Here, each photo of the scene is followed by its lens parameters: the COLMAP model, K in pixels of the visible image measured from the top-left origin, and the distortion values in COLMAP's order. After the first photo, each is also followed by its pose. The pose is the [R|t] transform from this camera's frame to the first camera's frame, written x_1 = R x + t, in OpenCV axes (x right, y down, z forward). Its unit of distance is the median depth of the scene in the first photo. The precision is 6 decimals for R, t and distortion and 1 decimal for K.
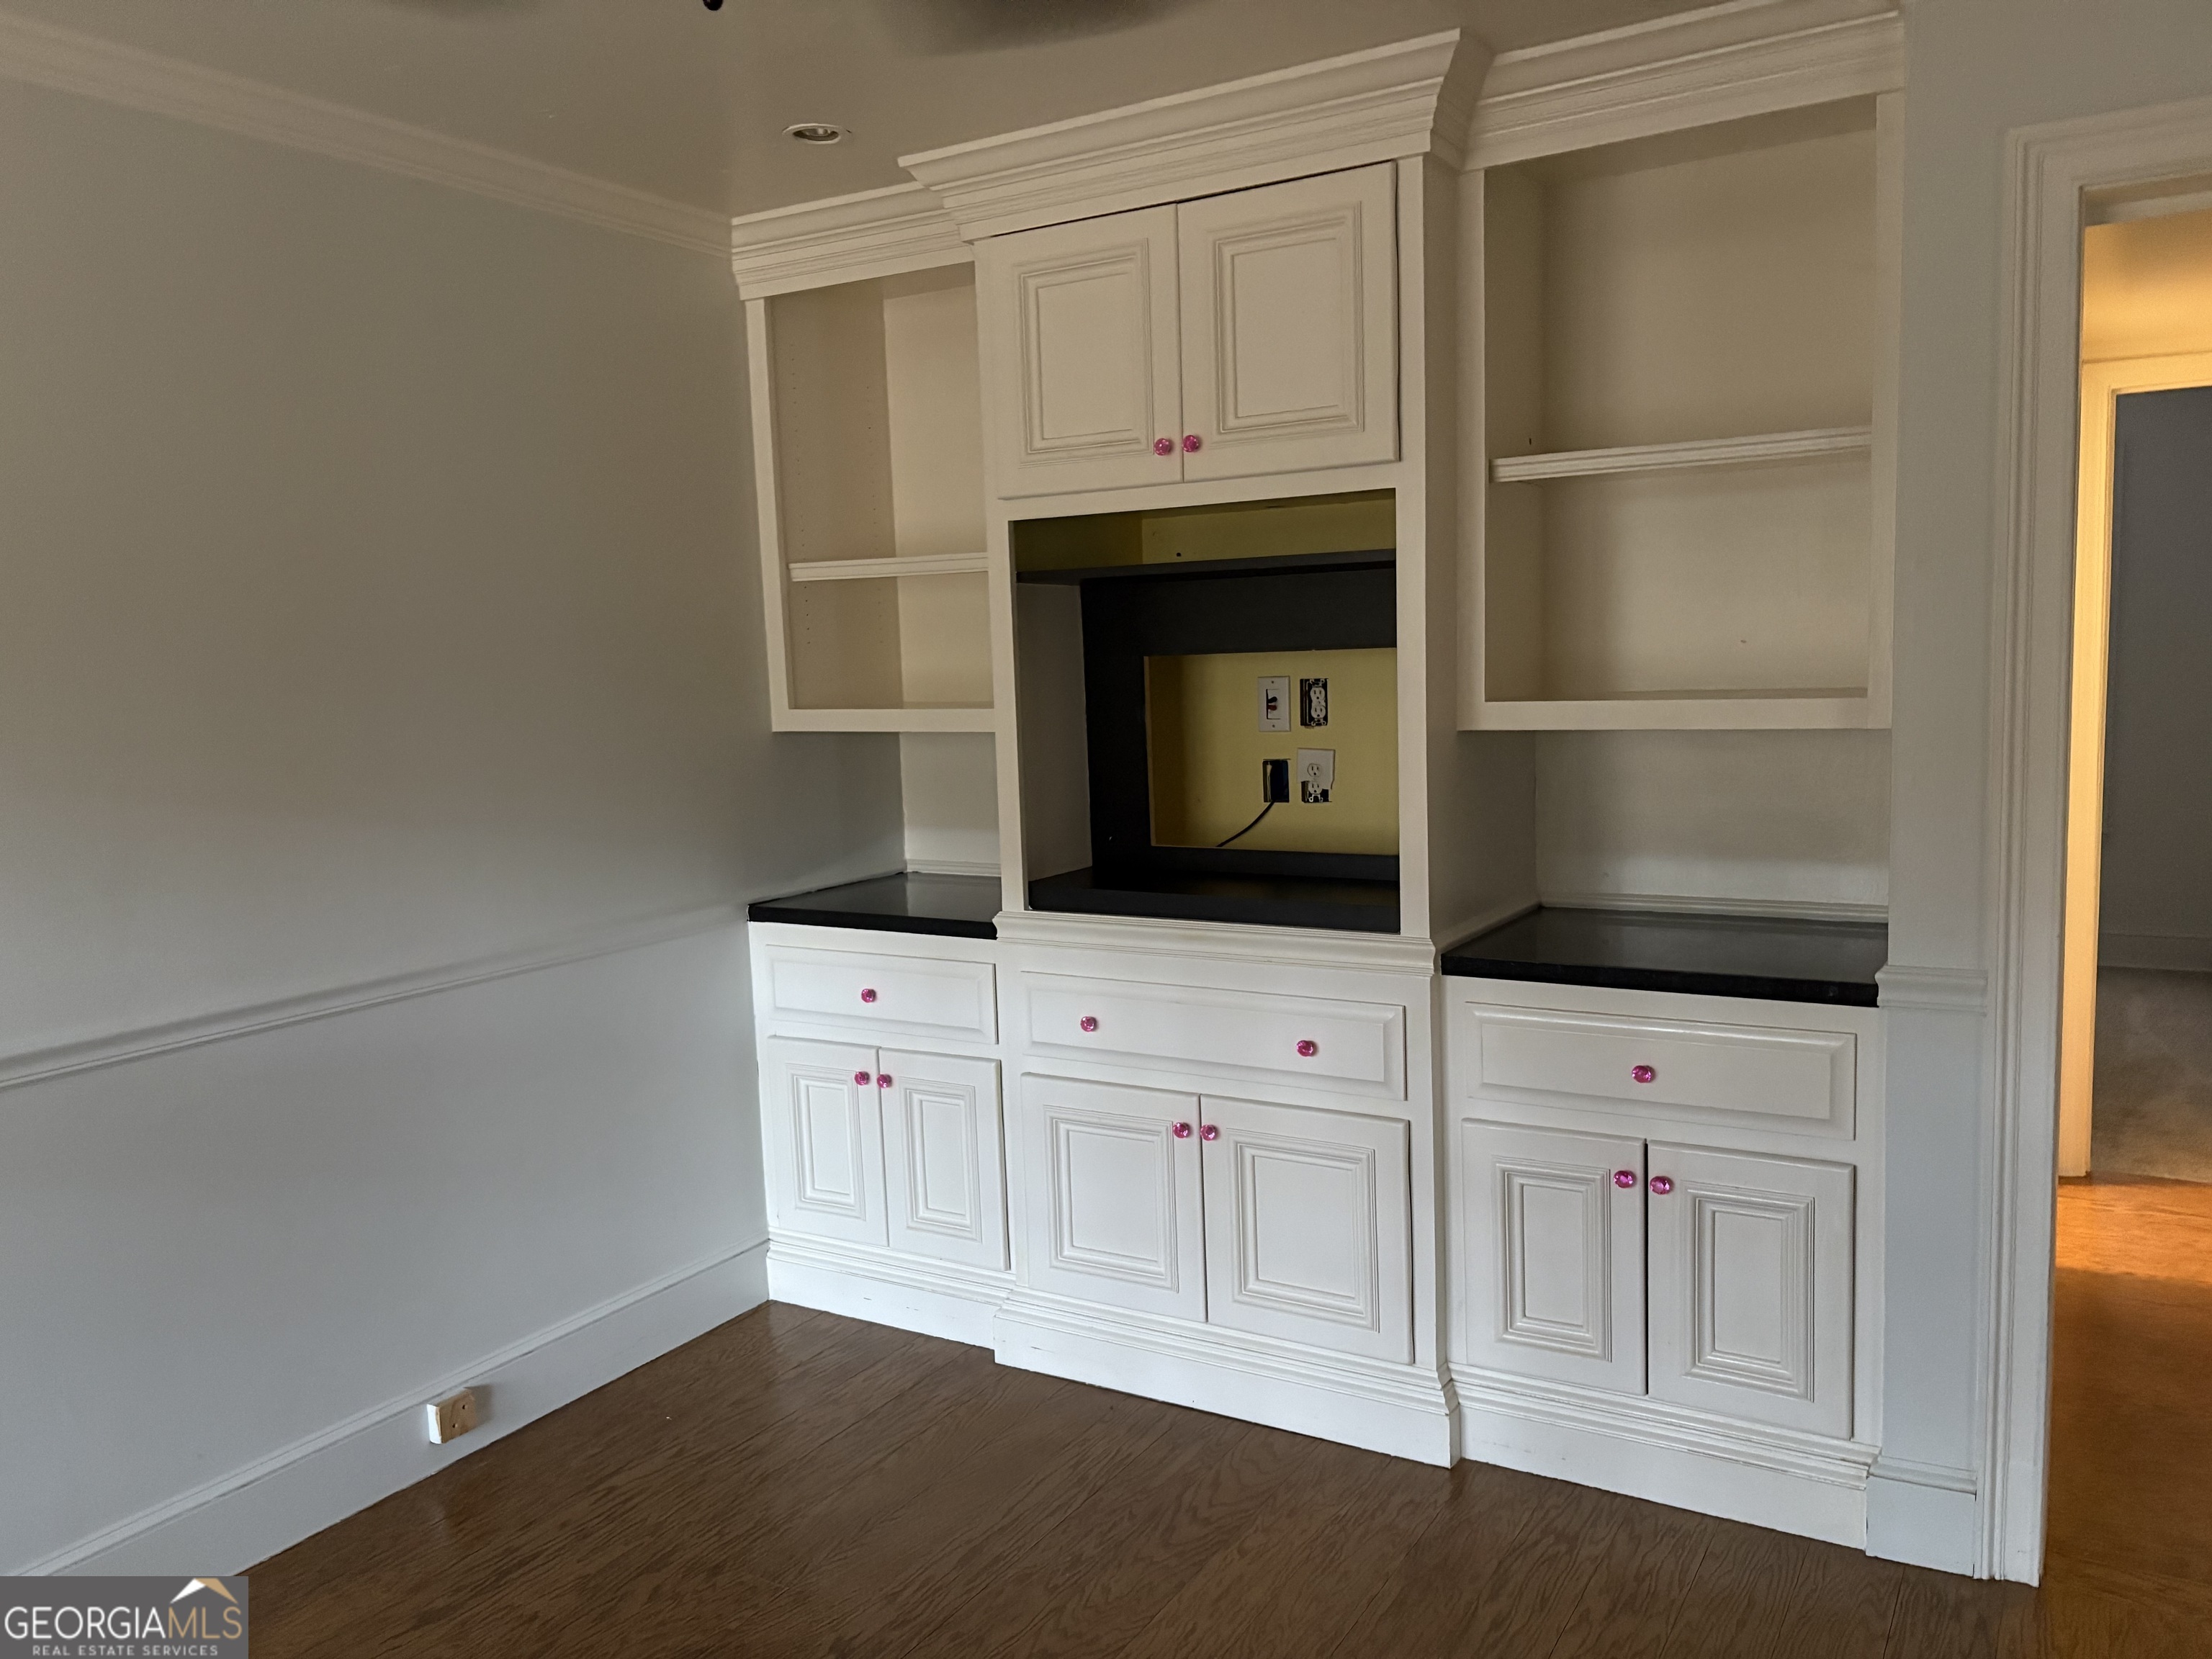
lens RADIAL K [[1671.8, 0, 1101.8], [0, 1671.8, 837.2], [0, 0, 1]] dist [0.055925, -0.062800]
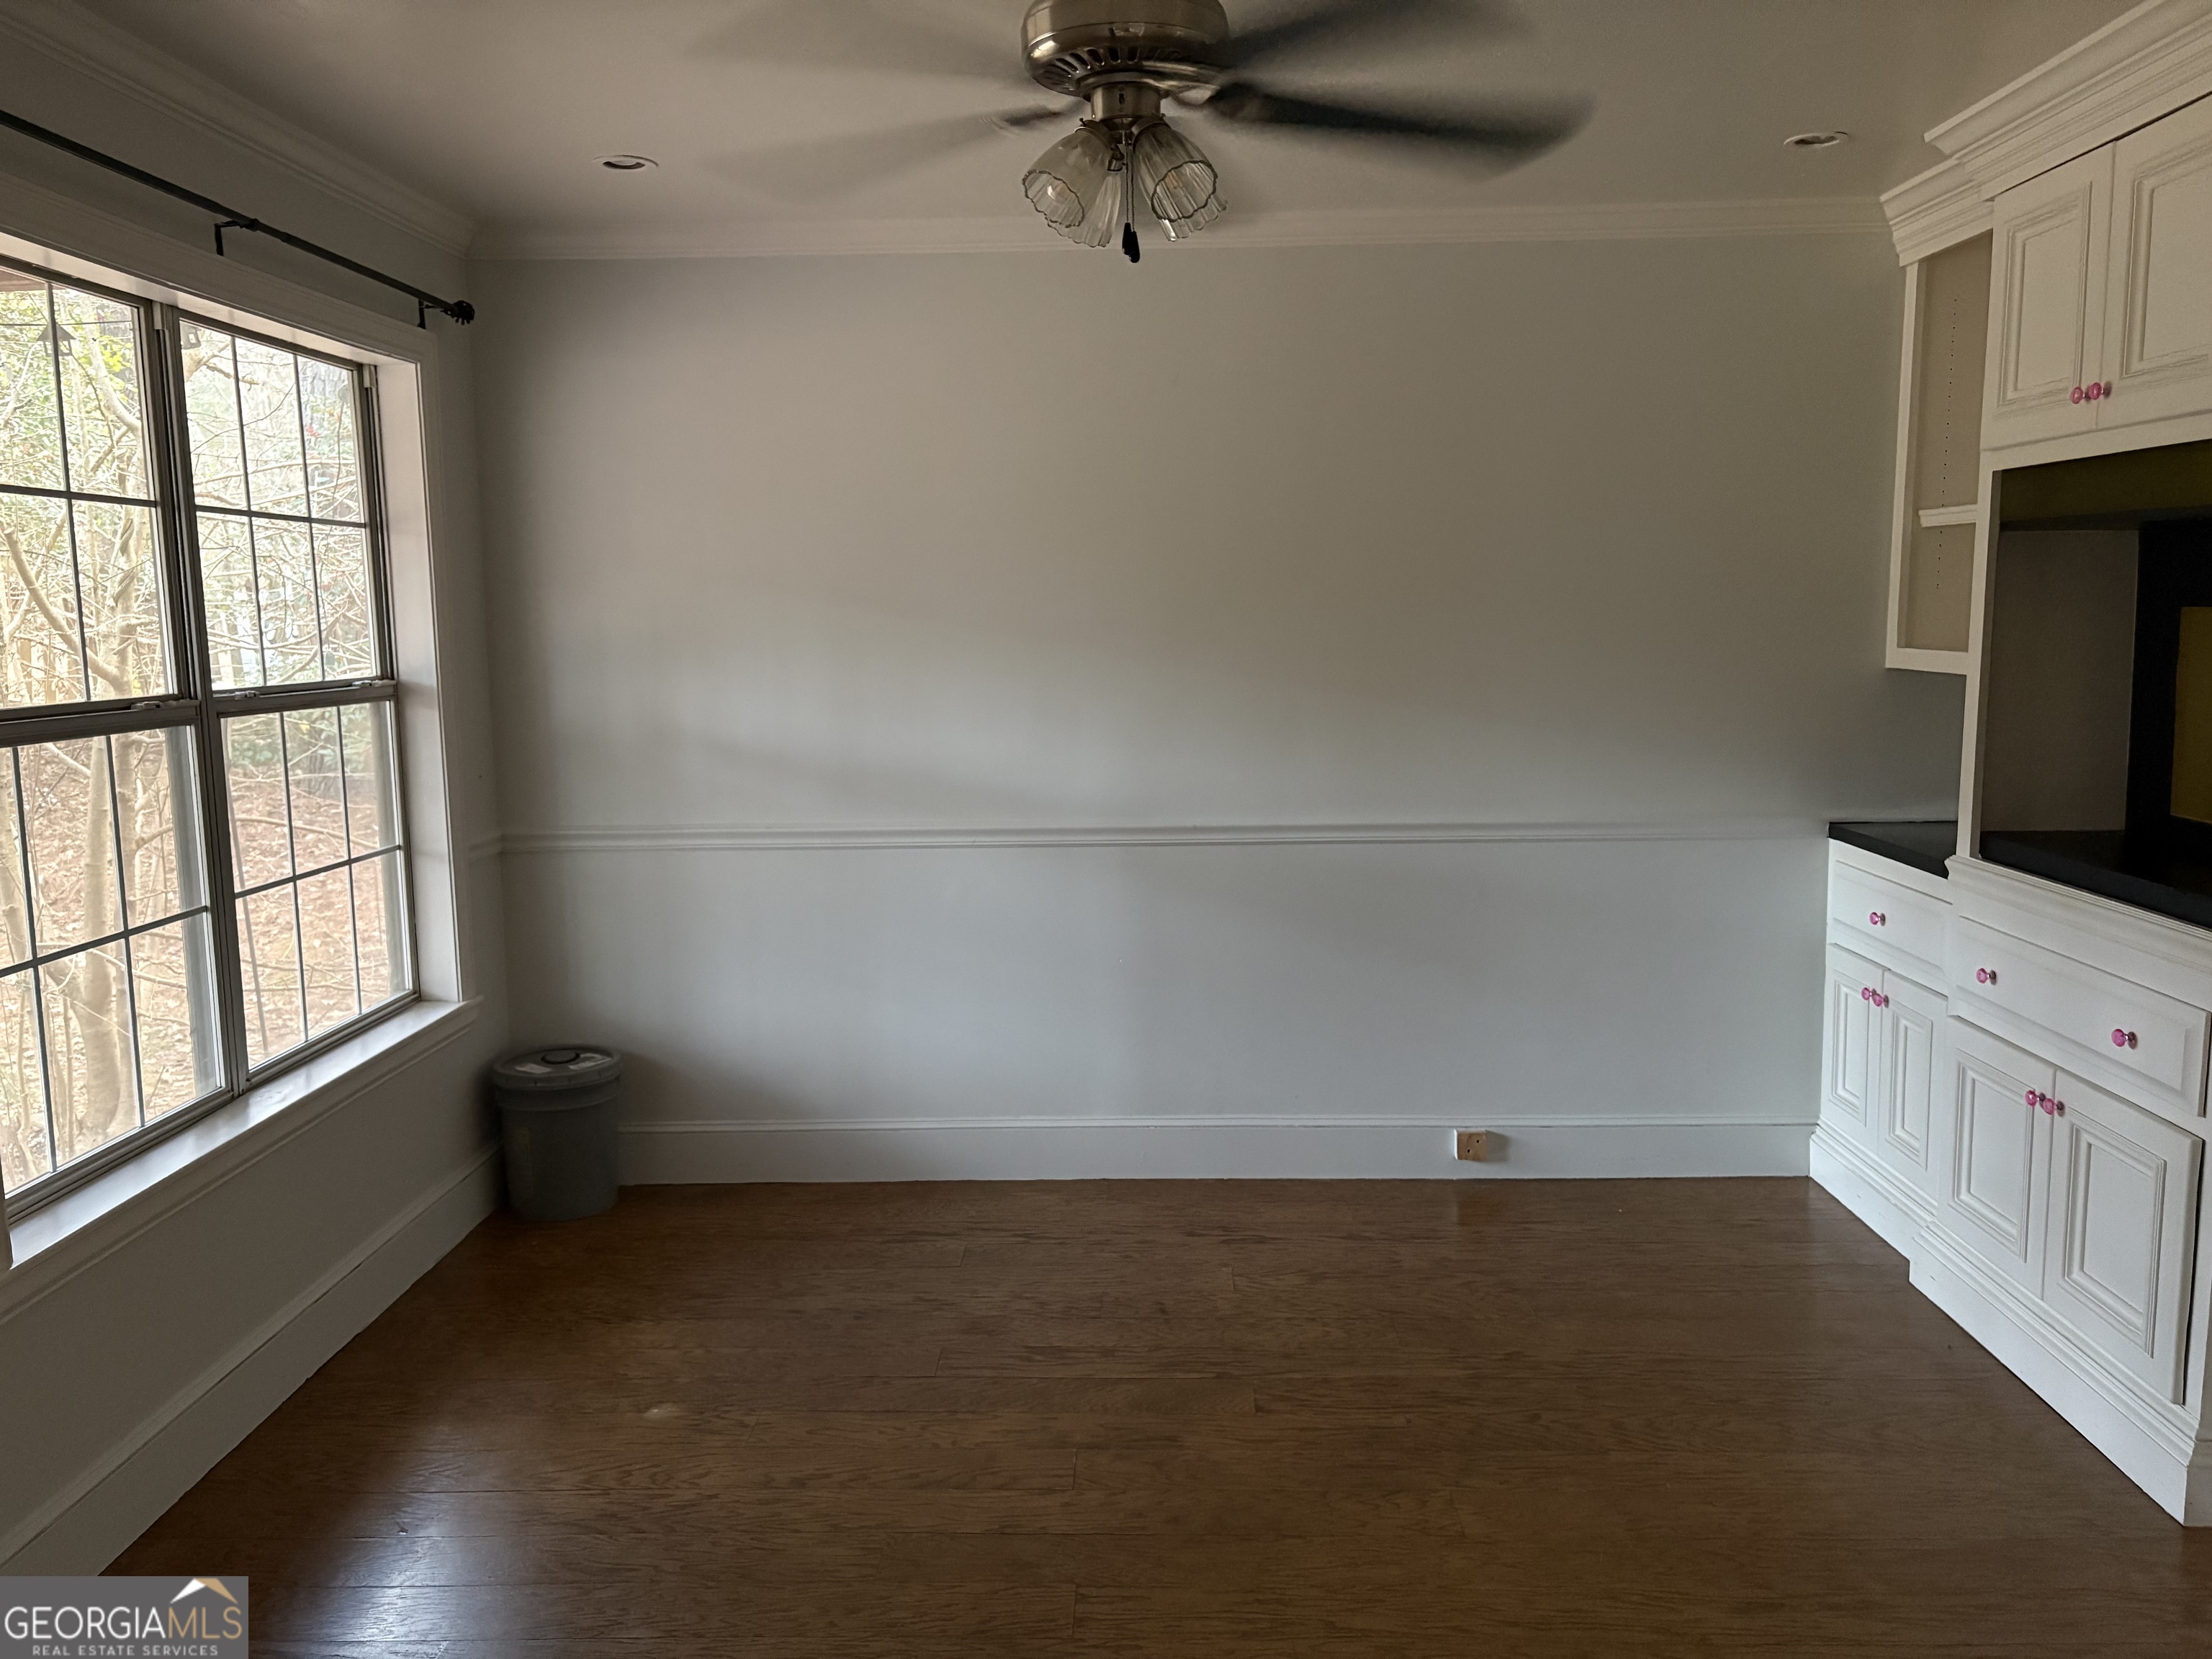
lens RADIAL K [[1671.8, 0, 1109.3], [0, 1671.8, 823.9], [0, 0, 1]] dist [0.055925, -0.062800]
pose [[0.498045, 0.137148, -0.856237, 0.579879], [-0.094449, 0.990119, 0.103654, -0.033804], [0.861992, 0.029246, 0.506078, 0.028509]]
